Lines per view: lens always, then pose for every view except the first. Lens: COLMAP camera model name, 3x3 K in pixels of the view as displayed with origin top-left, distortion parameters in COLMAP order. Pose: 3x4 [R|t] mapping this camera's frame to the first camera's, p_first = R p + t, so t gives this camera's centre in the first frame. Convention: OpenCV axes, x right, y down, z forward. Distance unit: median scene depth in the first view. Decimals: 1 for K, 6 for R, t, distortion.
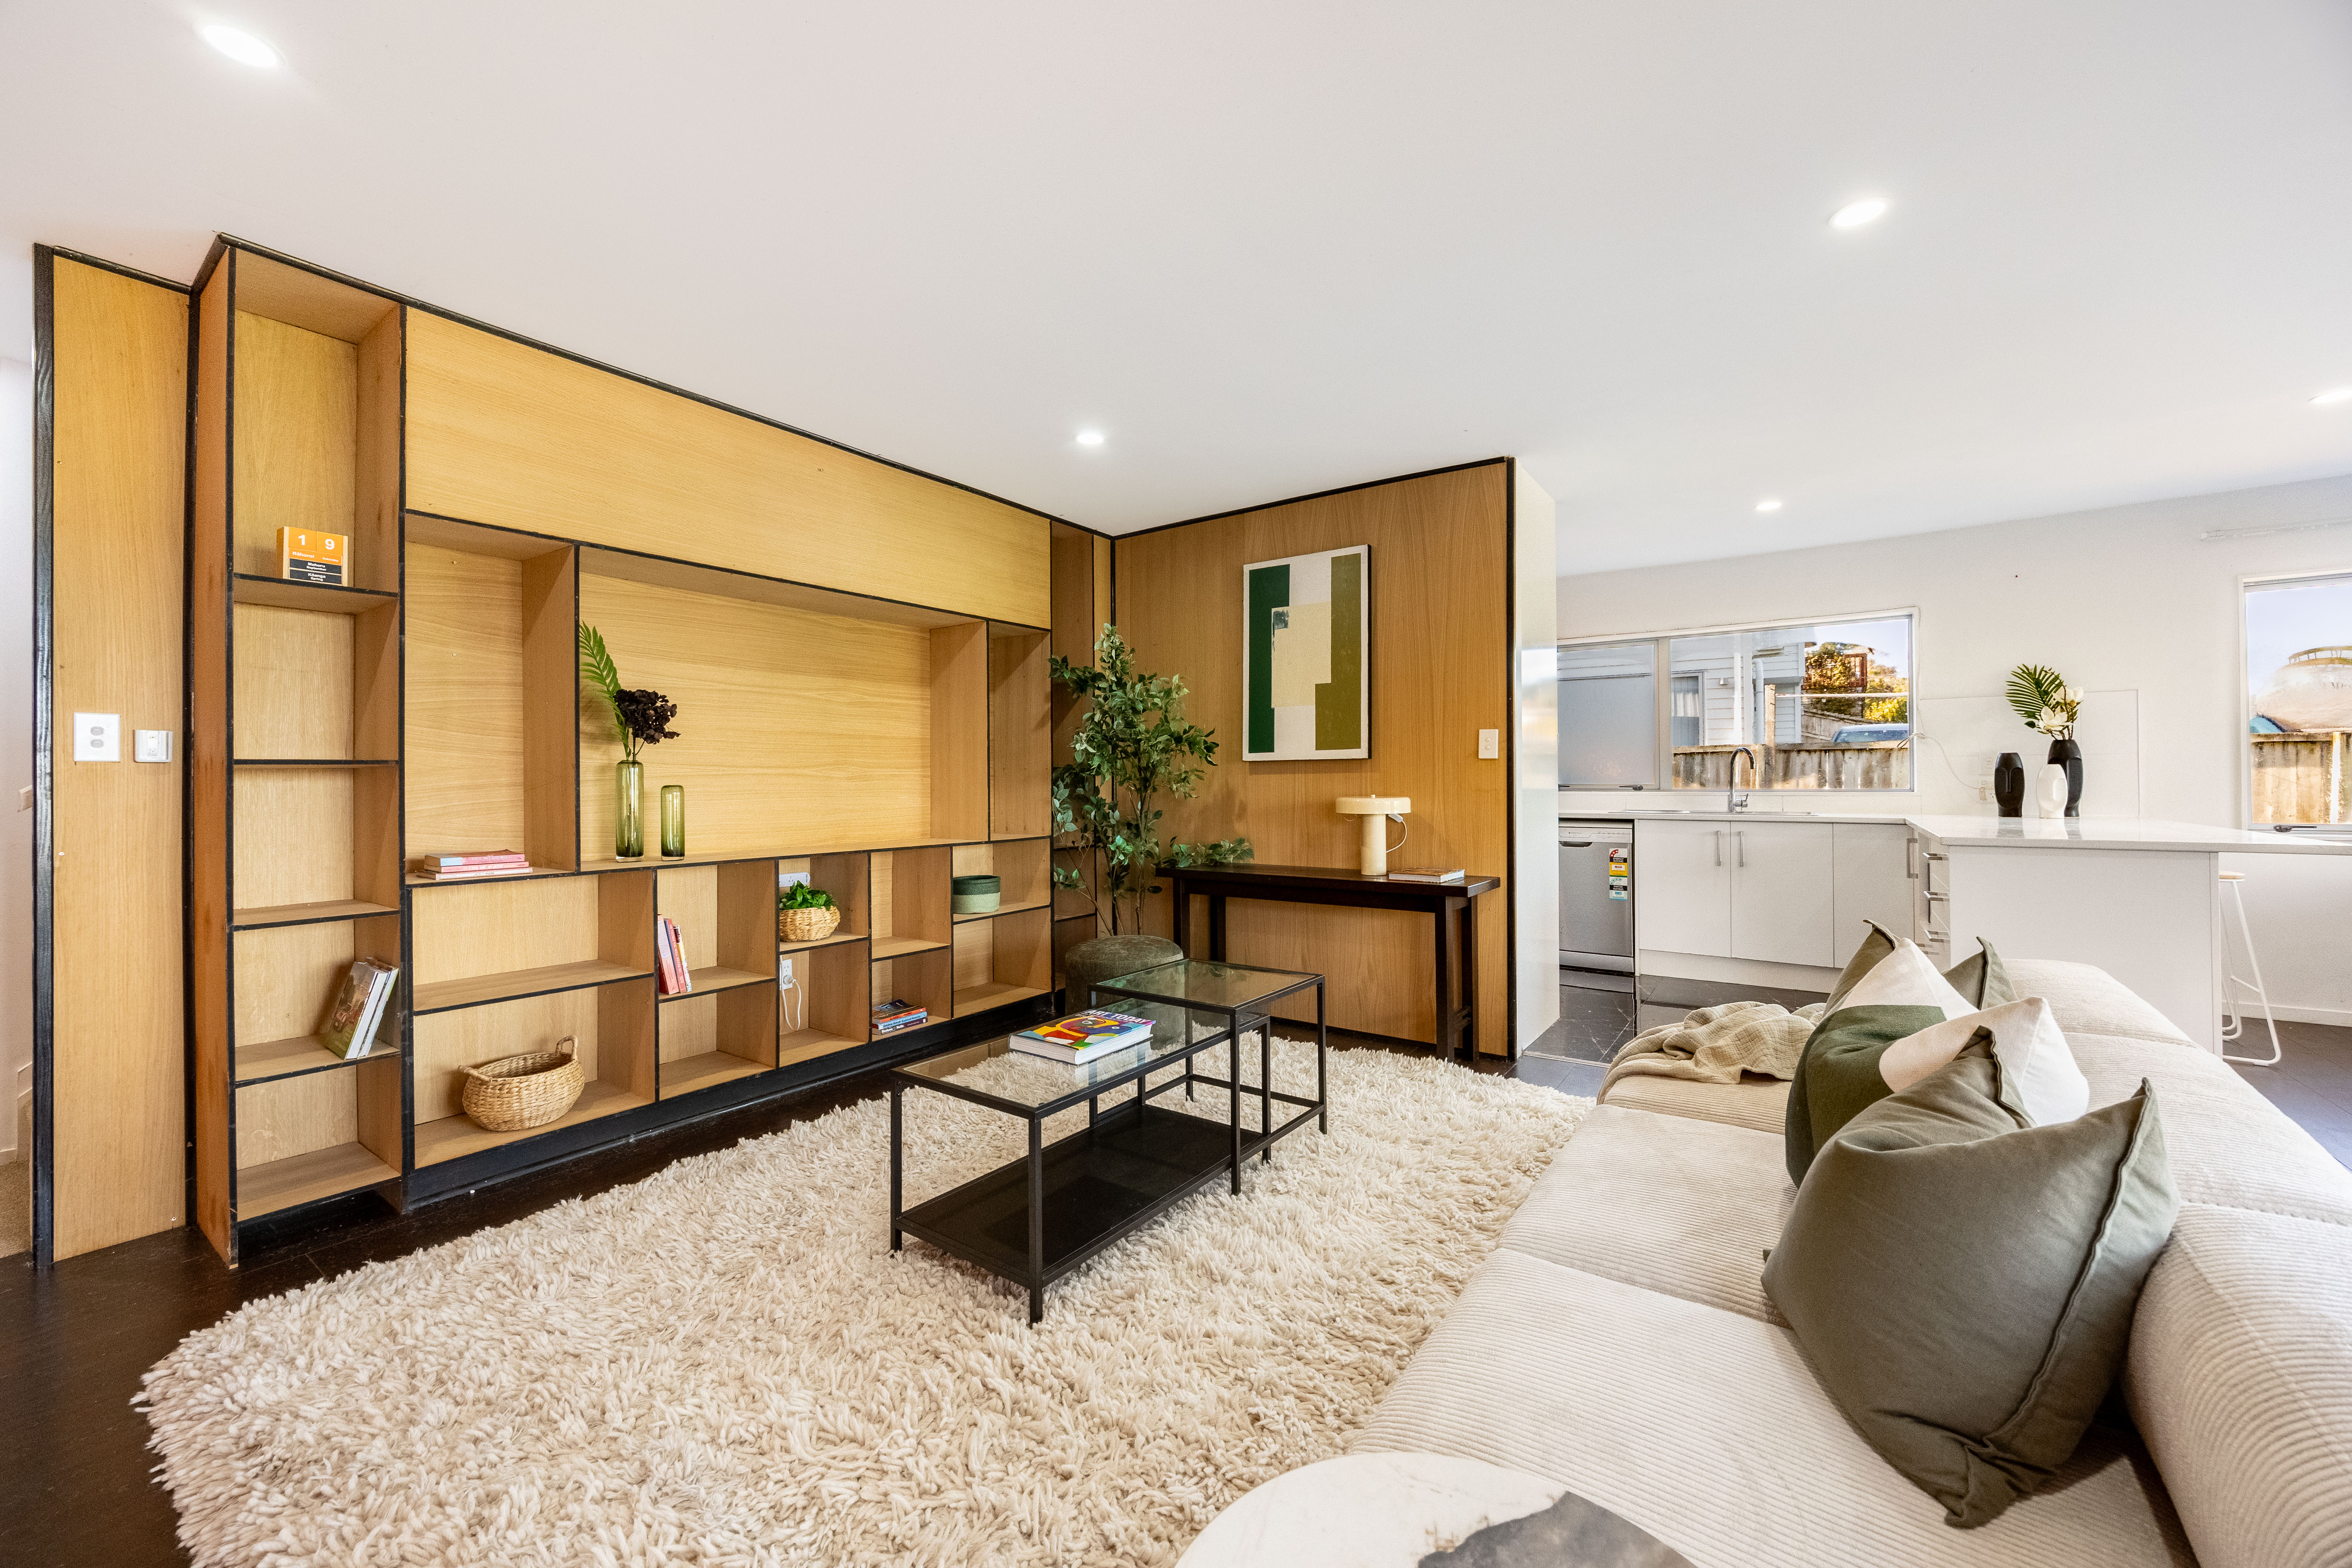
lens RADIAL K [[899.5, 0, 1180.4], [0, 899.5, 775.2], [0, 0, 1]] dist [0.001220, 0.000205]
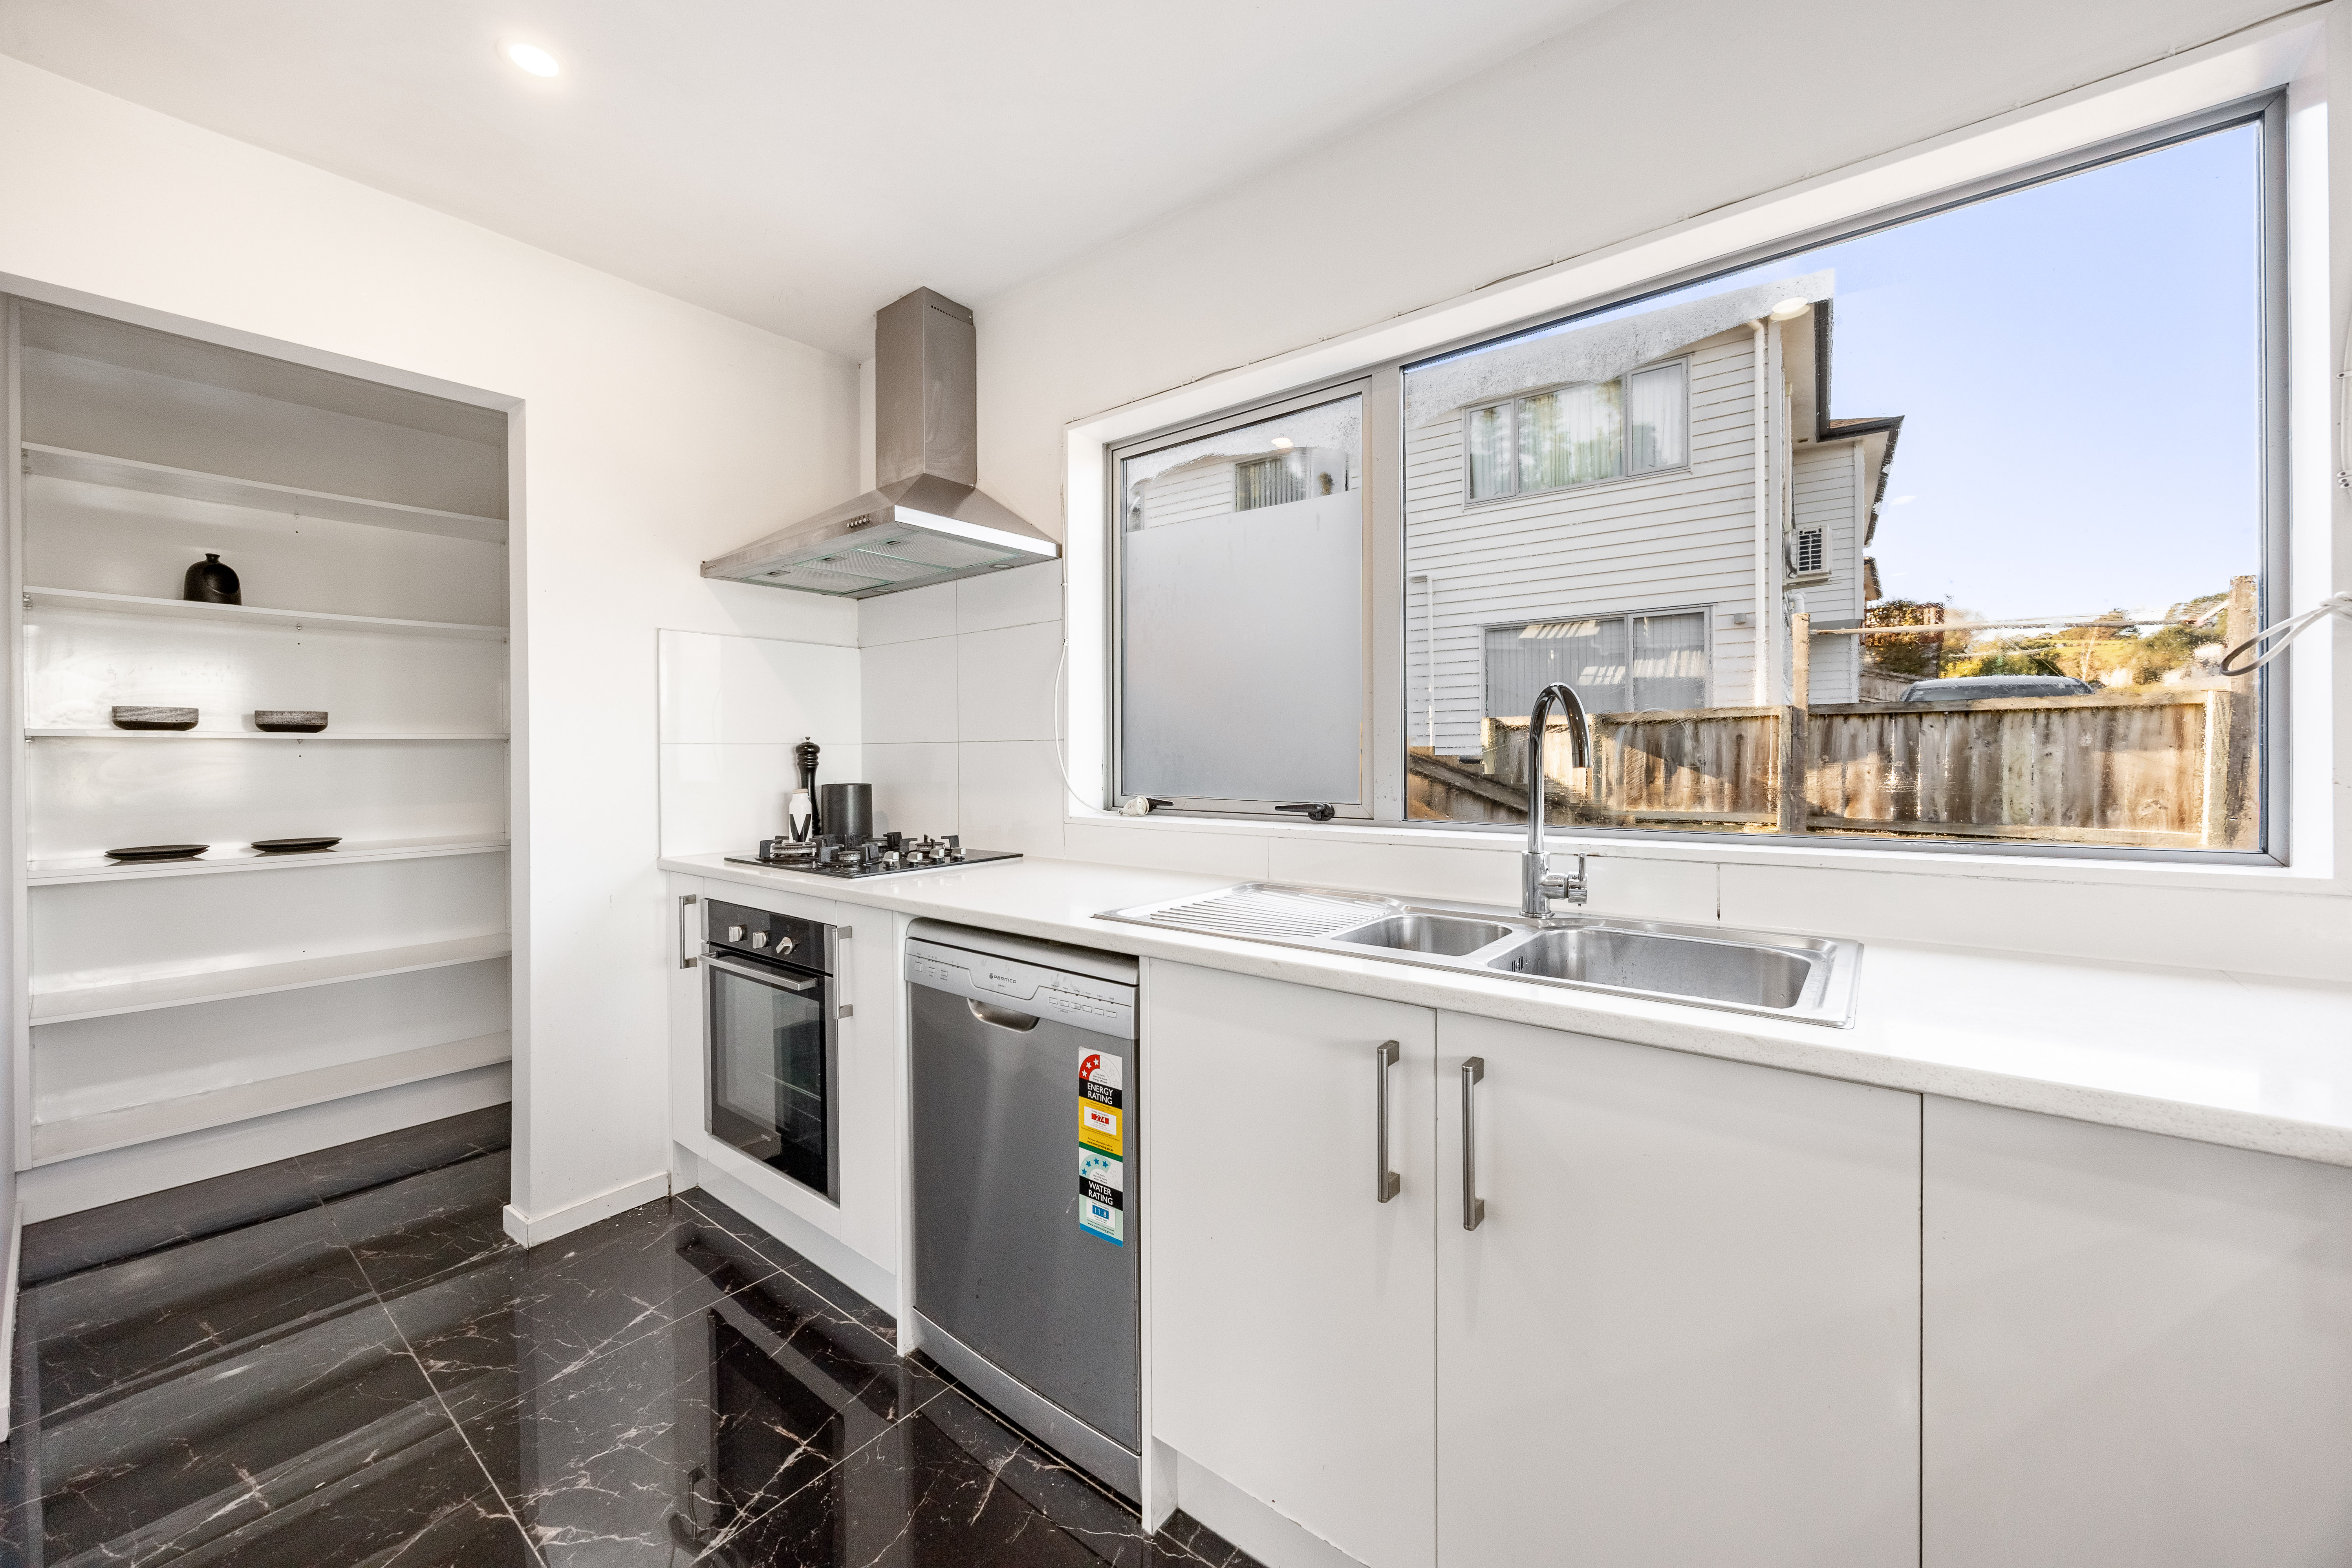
lens RADIAL K [[904.1, 0, 1148.1], [0, 904.1, 774.1], [0, 0, 1]] dist [0.000147, 0.000084]
pose [[0.997918, 0.000921, -0.064488, 0.724195], [0.001007, 0.999554, 0.029855, -0.017007], [0.064487, -0.029858, 0.997472, 1.012252]]
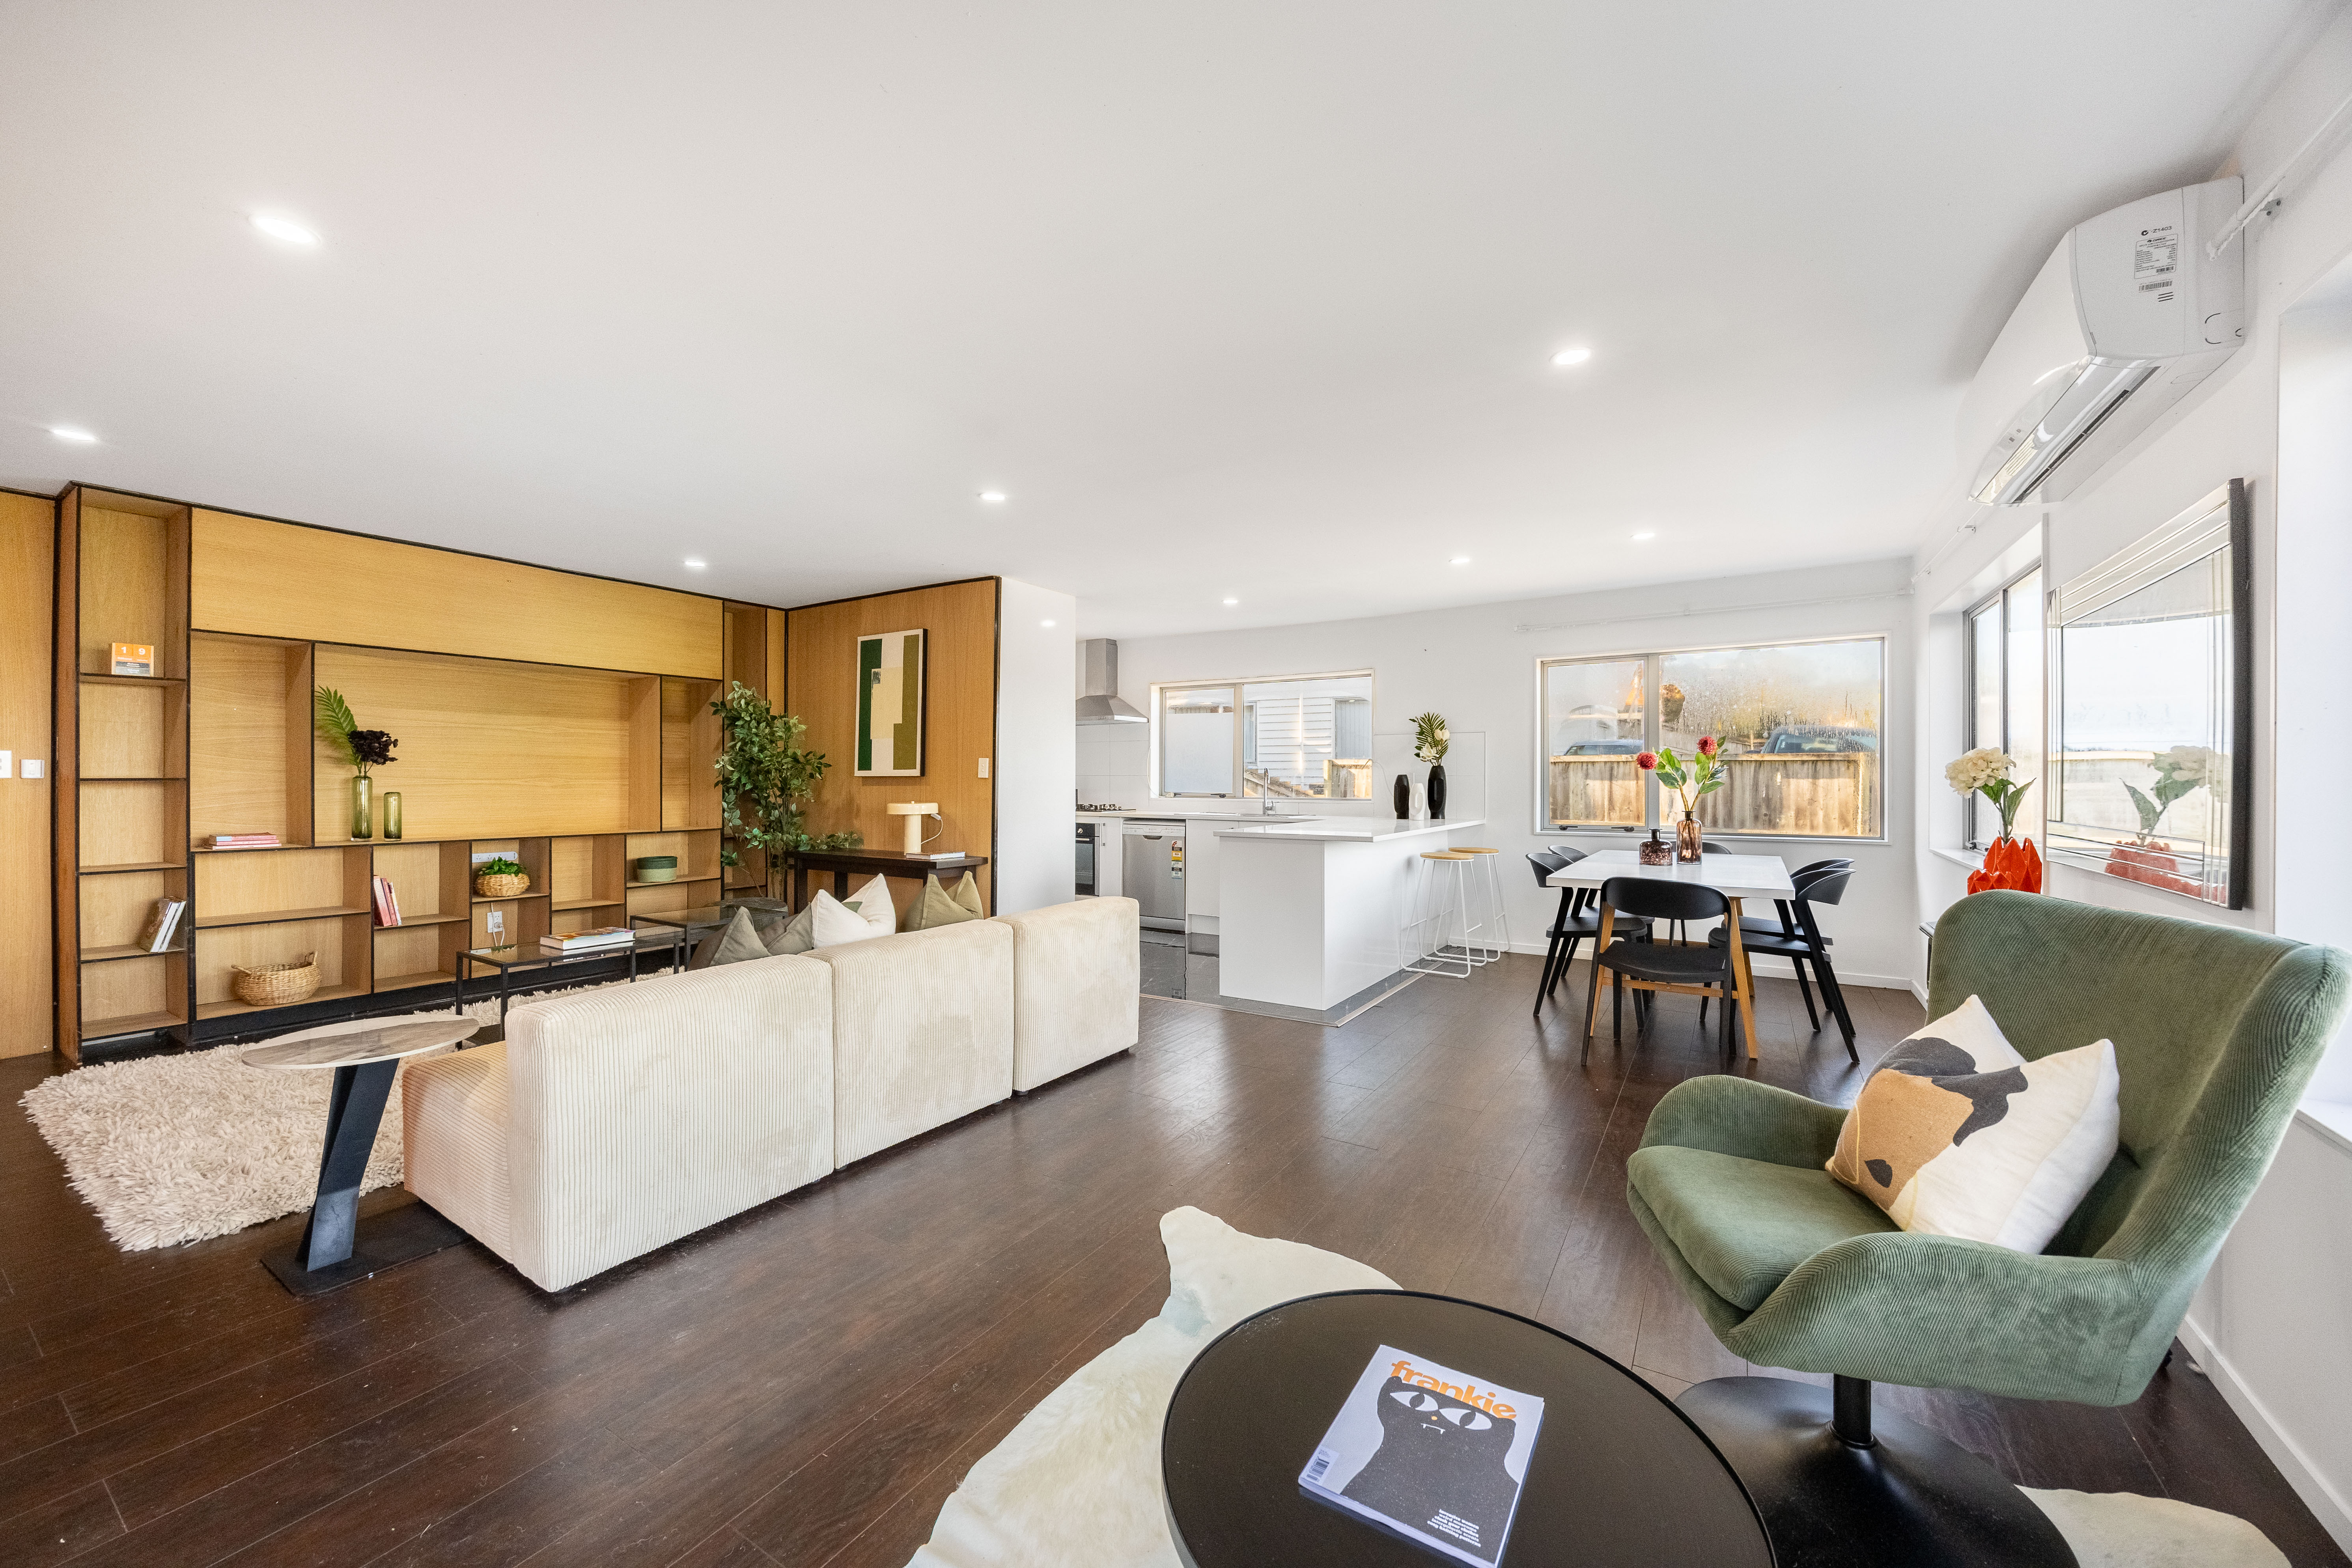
lens RADIAL K [[884.8, 0, 1166.2], [0, 884.8, 781.6], [0, 0, 1]] dist [-0.000388, -0.000160]
pose [[0.998788, 0.008734, 0.048434, 0.563301], [-0.009132, 0.999926, 0.008002, -0.025875], [-0.048360, -0.008435, 0.998794, -0.472720]]
